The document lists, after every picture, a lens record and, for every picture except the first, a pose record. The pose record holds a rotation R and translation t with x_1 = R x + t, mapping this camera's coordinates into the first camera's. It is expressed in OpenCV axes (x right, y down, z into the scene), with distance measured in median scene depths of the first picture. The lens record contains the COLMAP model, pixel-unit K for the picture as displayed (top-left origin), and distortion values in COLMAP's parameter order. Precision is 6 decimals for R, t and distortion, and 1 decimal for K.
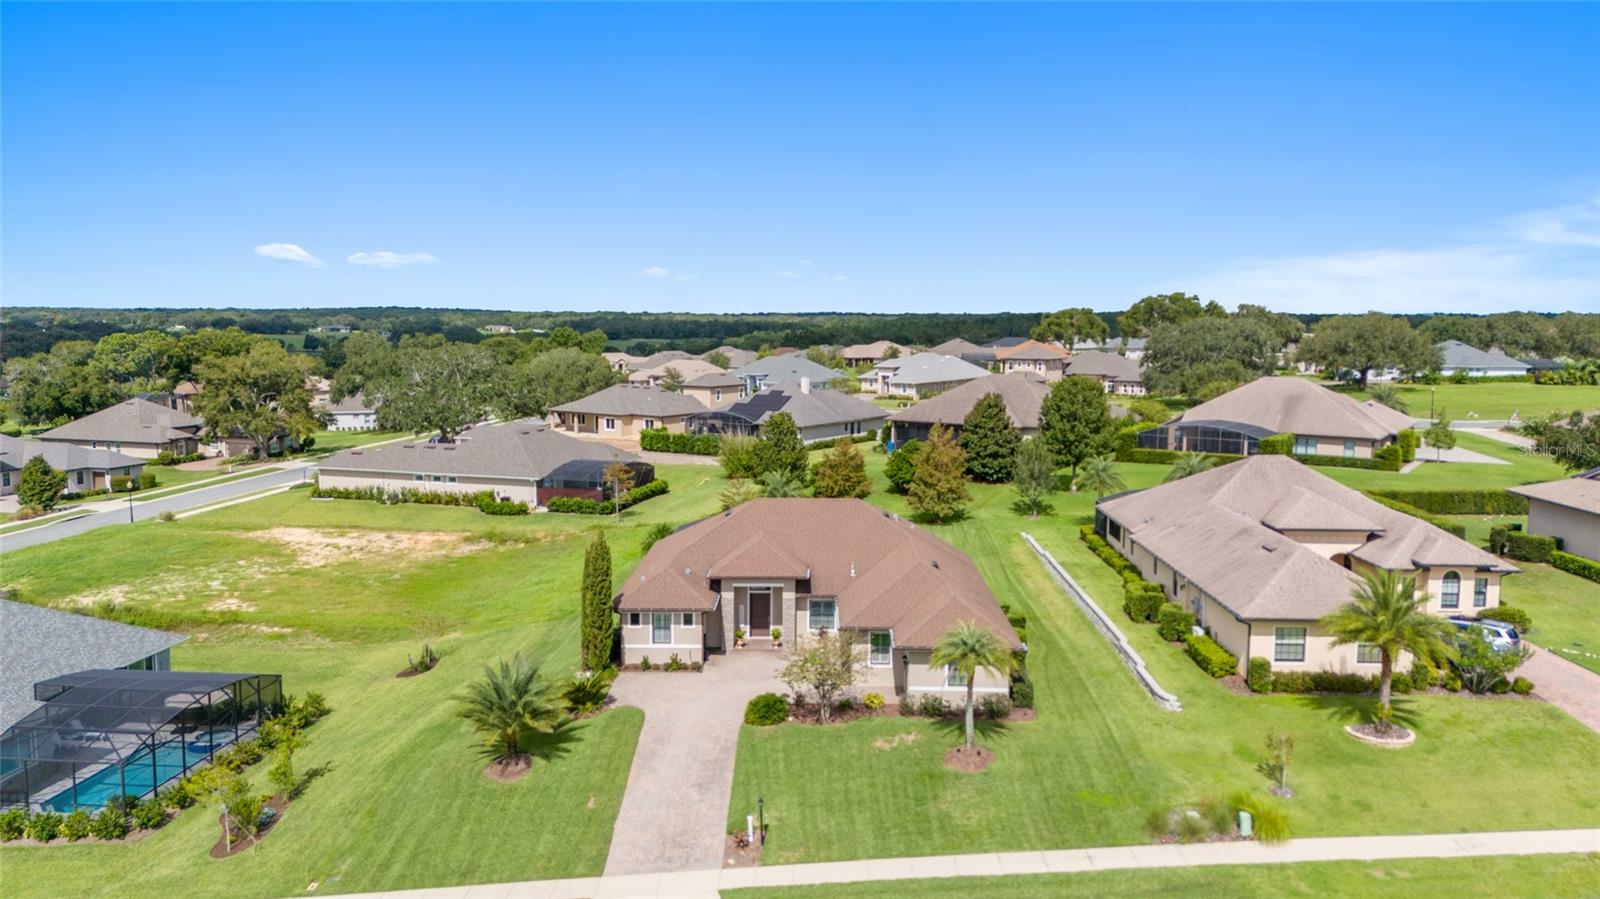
lens RADIAL K [[1166.0, 0, 804.4], [0, 1166.0, 458.5], [0, 0, 1]] dist [0.104981, -0.114752]
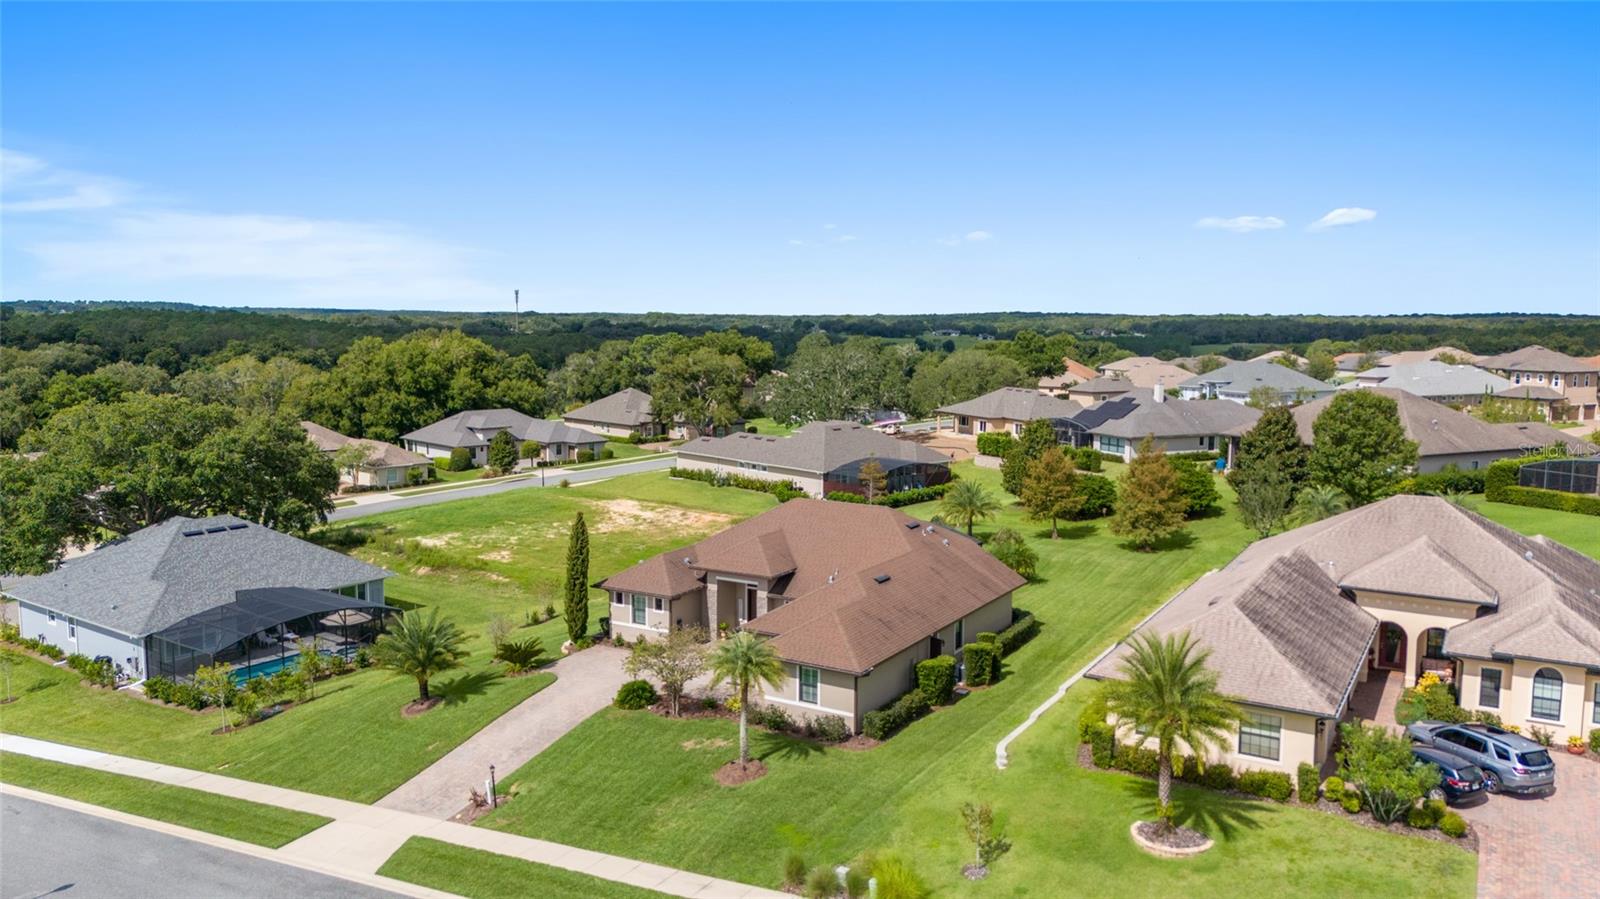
lens RADIAL K [[1170.7, 0, 802.9], [0, 1170.7, 447.1], [0, 0, 1]] dist [0.103564, -0.119752]
pose [[0.868519, 0.055962, -0.492486, 0.473304], [-0.062428, 0.998044, 0.003316, -0.013537], [0.491708, 0.027864, 0.870314, 0.126543]]
